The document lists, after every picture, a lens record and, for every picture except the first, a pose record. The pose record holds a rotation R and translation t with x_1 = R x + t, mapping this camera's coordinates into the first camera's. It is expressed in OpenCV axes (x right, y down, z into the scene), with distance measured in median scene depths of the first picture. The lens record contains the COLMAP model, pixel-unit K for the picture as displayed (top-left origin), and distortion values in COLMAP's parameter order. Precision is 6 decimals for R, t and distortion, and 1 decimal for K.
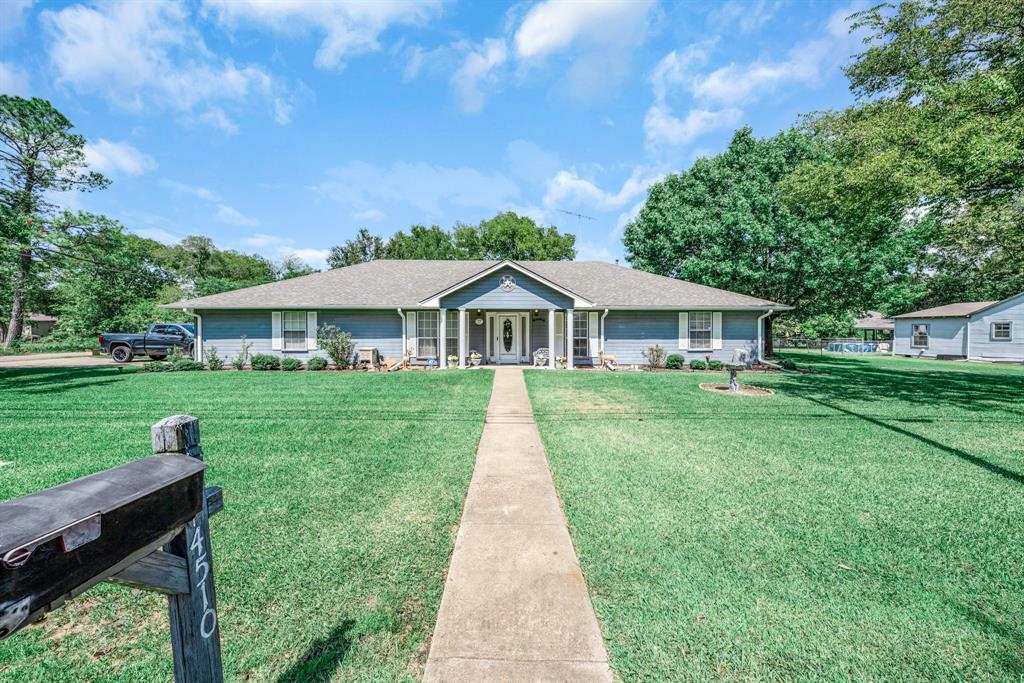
lens RADIAL K [[353.9, 0, 512.4], [0, 353.9, 338.0], [0, 0, 1]] dist [-0.001883, -0.000097]
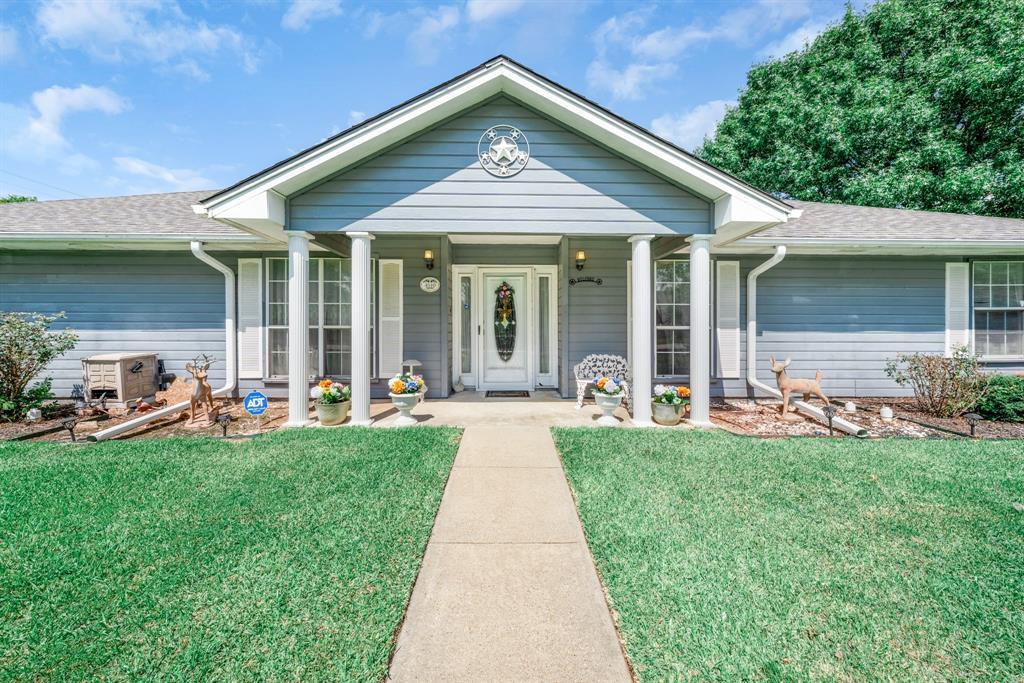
lens RADIAL K [[353.9, 0, 512.4], [0, 353.9, 338.0], [0, 0, 1]] dist [-0.001883, -0.000097]
pose [[0.999990, 0.001239, -0.004307, -0.003104], [-0.001118, 0.999610, 0.027899, 0.000366], [0.004340, -0.027894, 0.999601, 0.609008]]
